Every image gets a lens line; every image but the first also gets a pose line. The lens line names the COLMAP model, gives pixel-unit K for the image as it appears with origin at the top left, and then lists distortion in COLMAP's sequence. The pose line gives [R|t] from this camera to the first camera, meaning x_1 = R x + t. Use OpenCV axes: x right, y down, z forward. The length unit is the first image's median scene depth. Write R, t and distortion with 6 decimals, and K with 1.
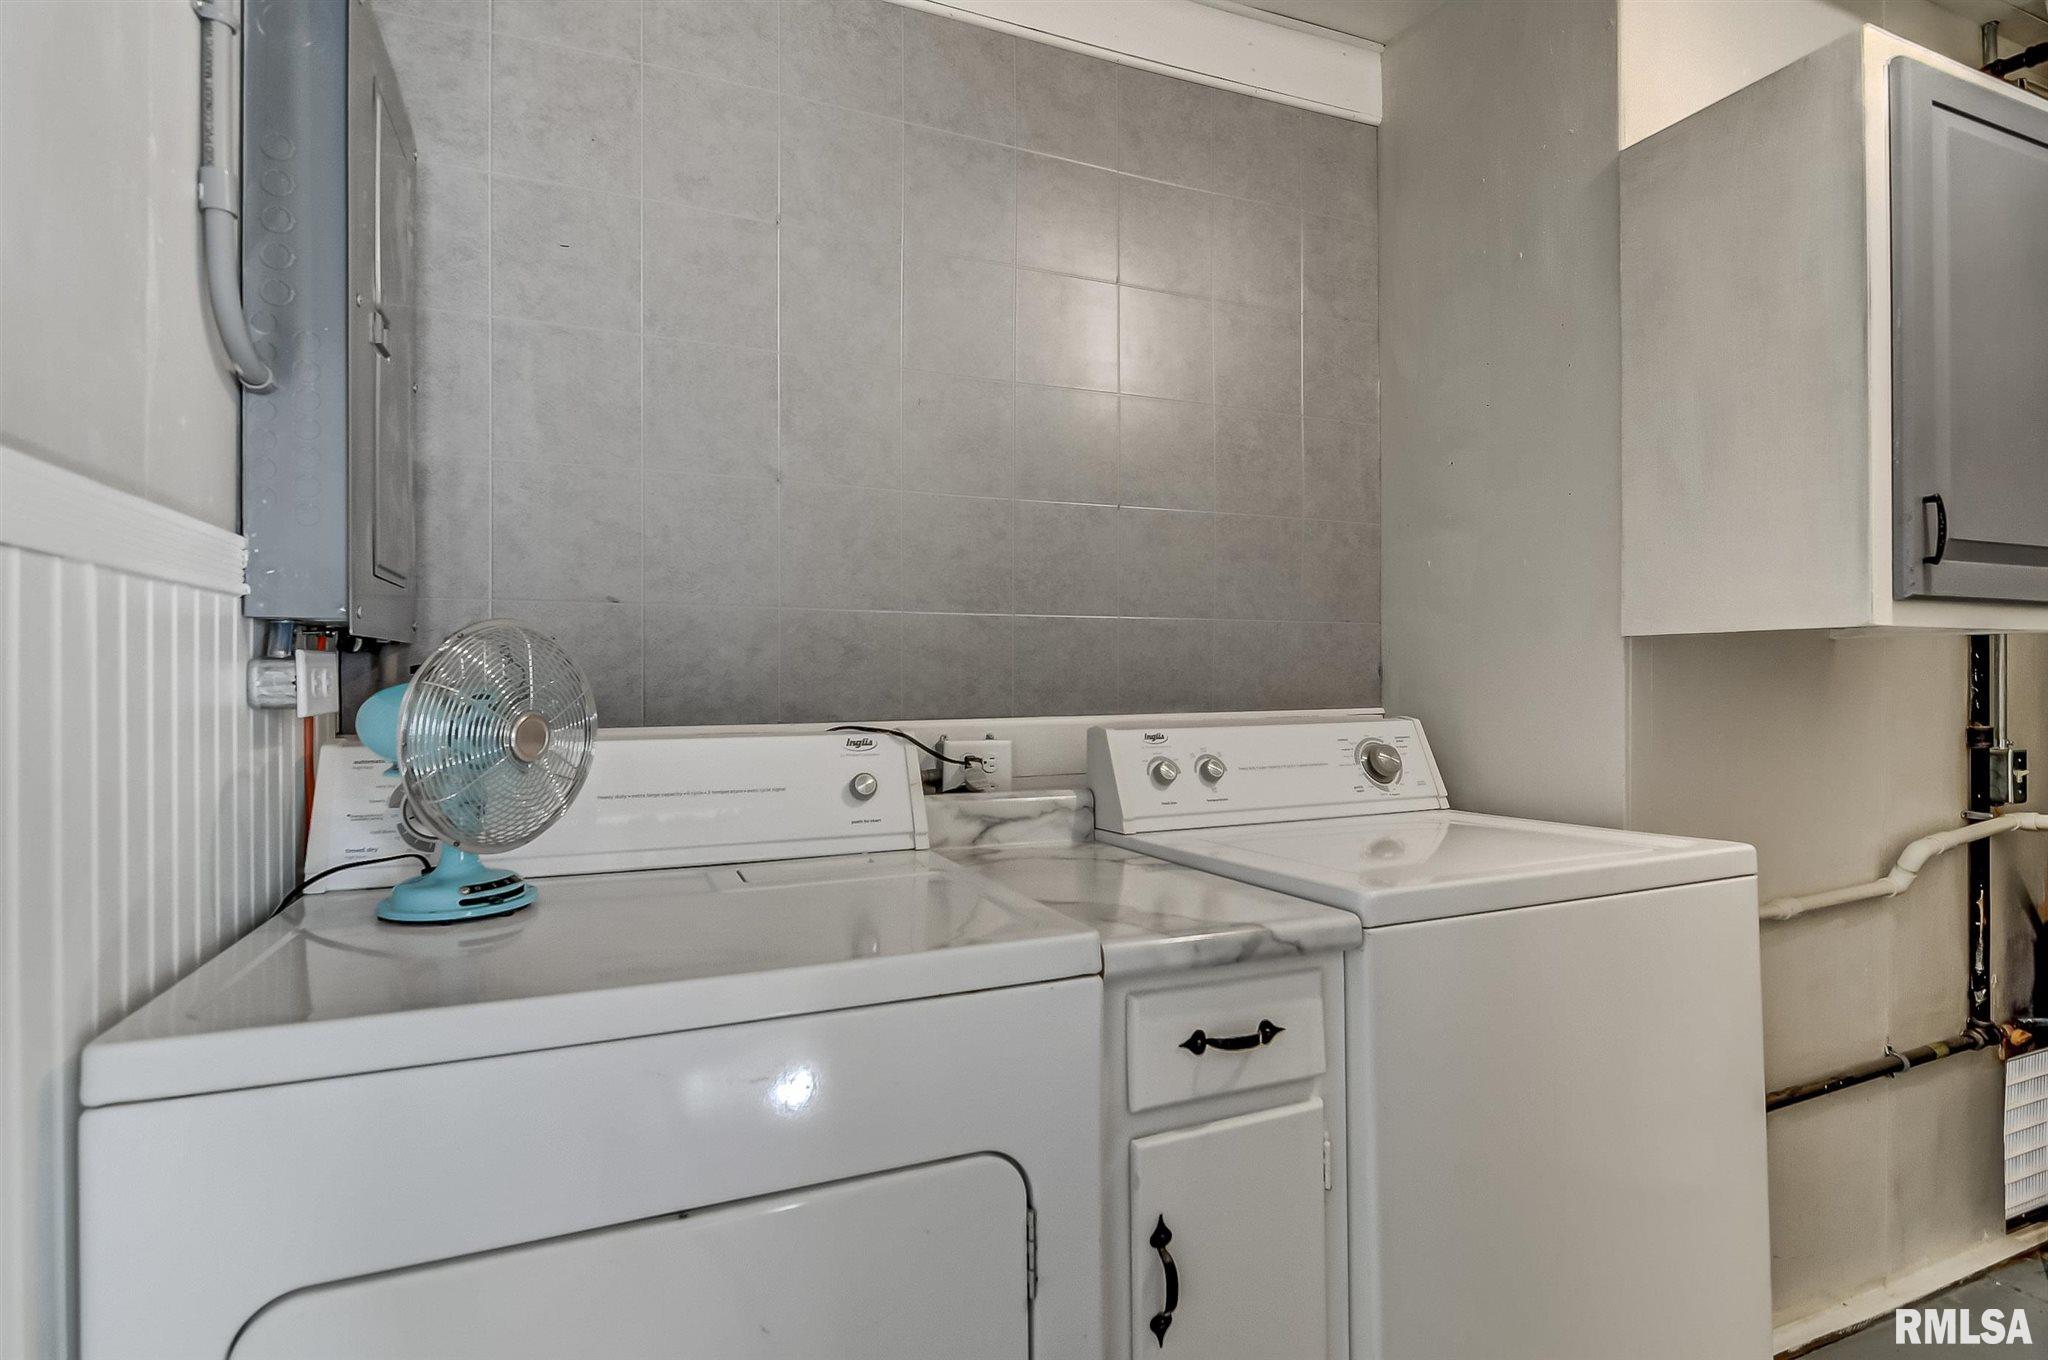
lens RADIAL K [[985.1, 0, 1013.3], [0, 985.1, 675.1], [0, 0, 1]] dist [0.011325, -0.007382]
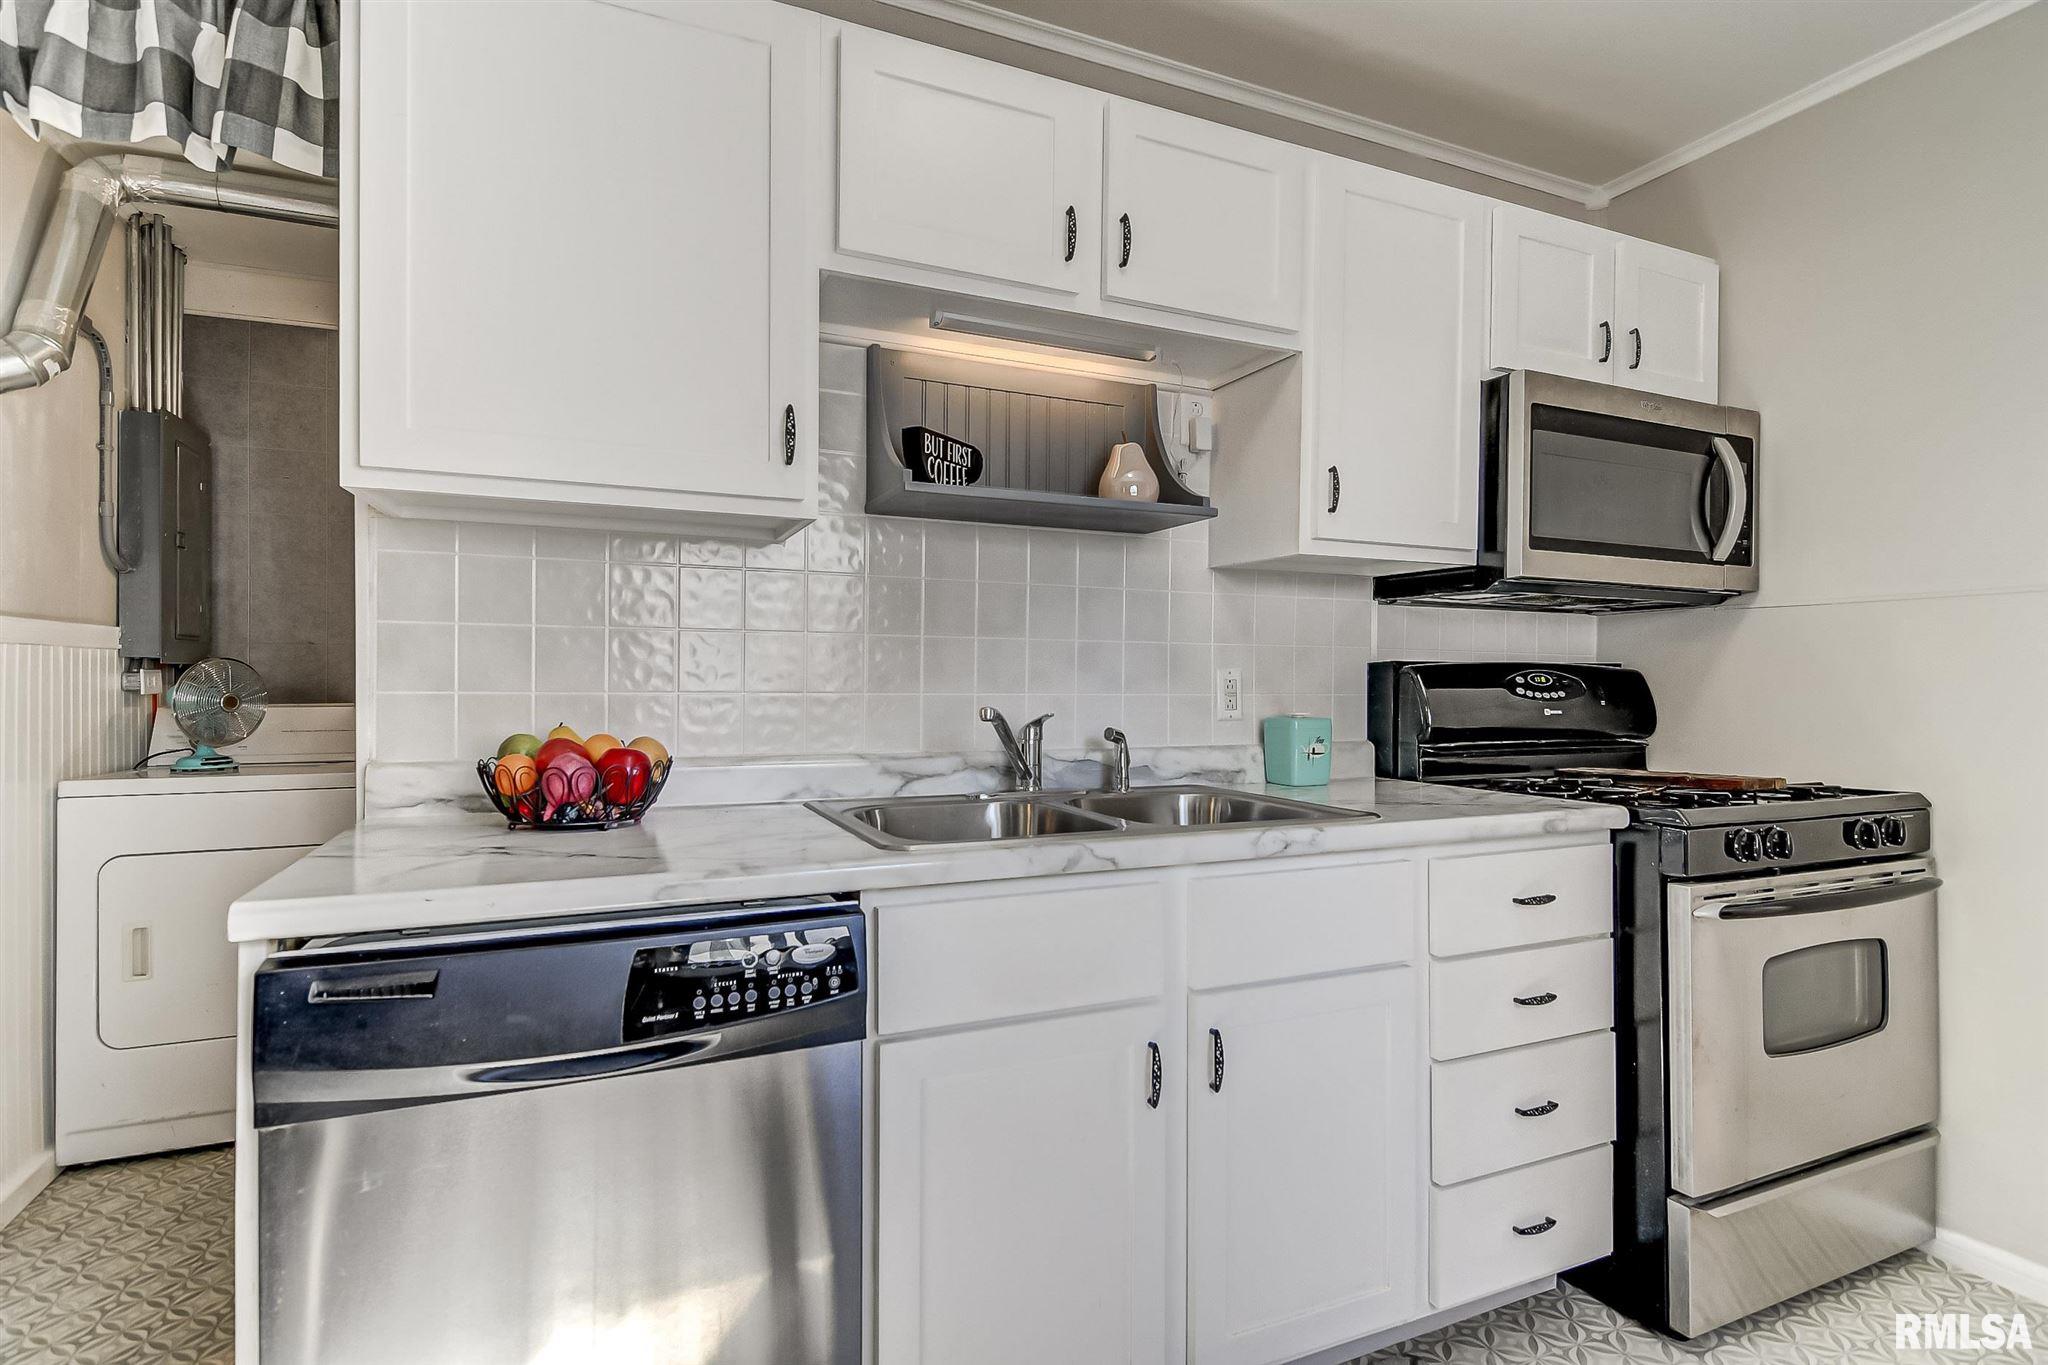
lens RADIAL K [[985.1, 0, 1013.1], [0, 985.1, 673.7], [0, 0, 1]] dist [0.011325, -0.007382]
pose [[0.999887, -0.002104, 0.014917, 1.068295], [0.002173, 0.999987, -0.004557, 0.002738], [-0.014907, 0.004589, 0.999878, -1.143128]]
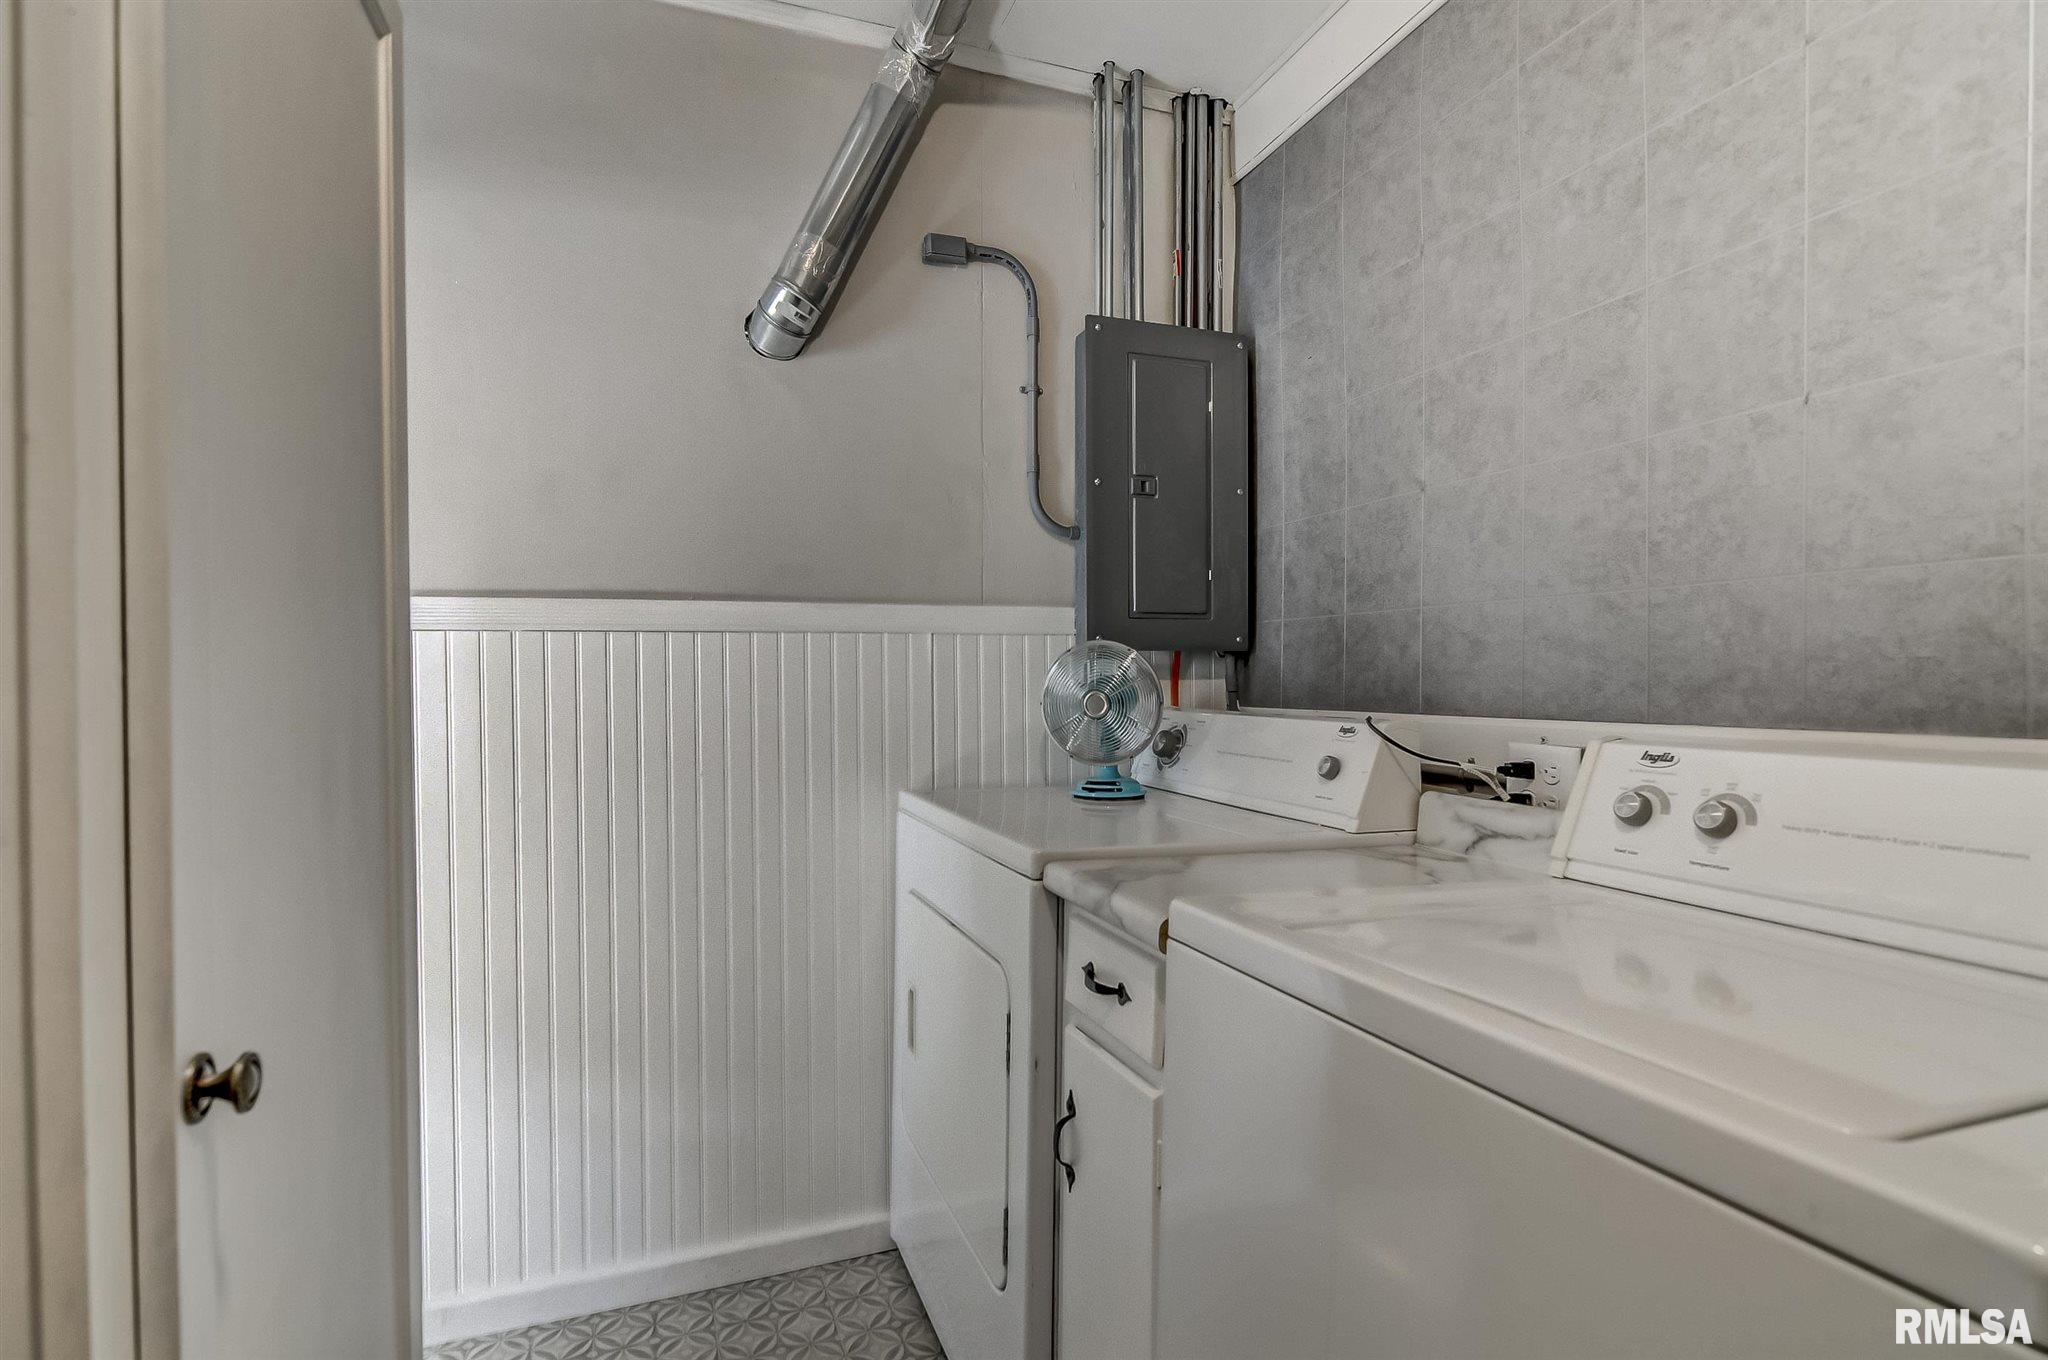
lens RADIAL K [[985.1, 0, 1005.6], [0, 985.1, 678.0], [0, 0, 1]] dist [0.011325, -0.007382]
pose [[-0.038127, 0.003179, -0.999268, 0.918690], [-0.000673, 0.999995, 0.003207, 0.006325], [0.999273, 0.000795, -0.038125, 0.621353]]
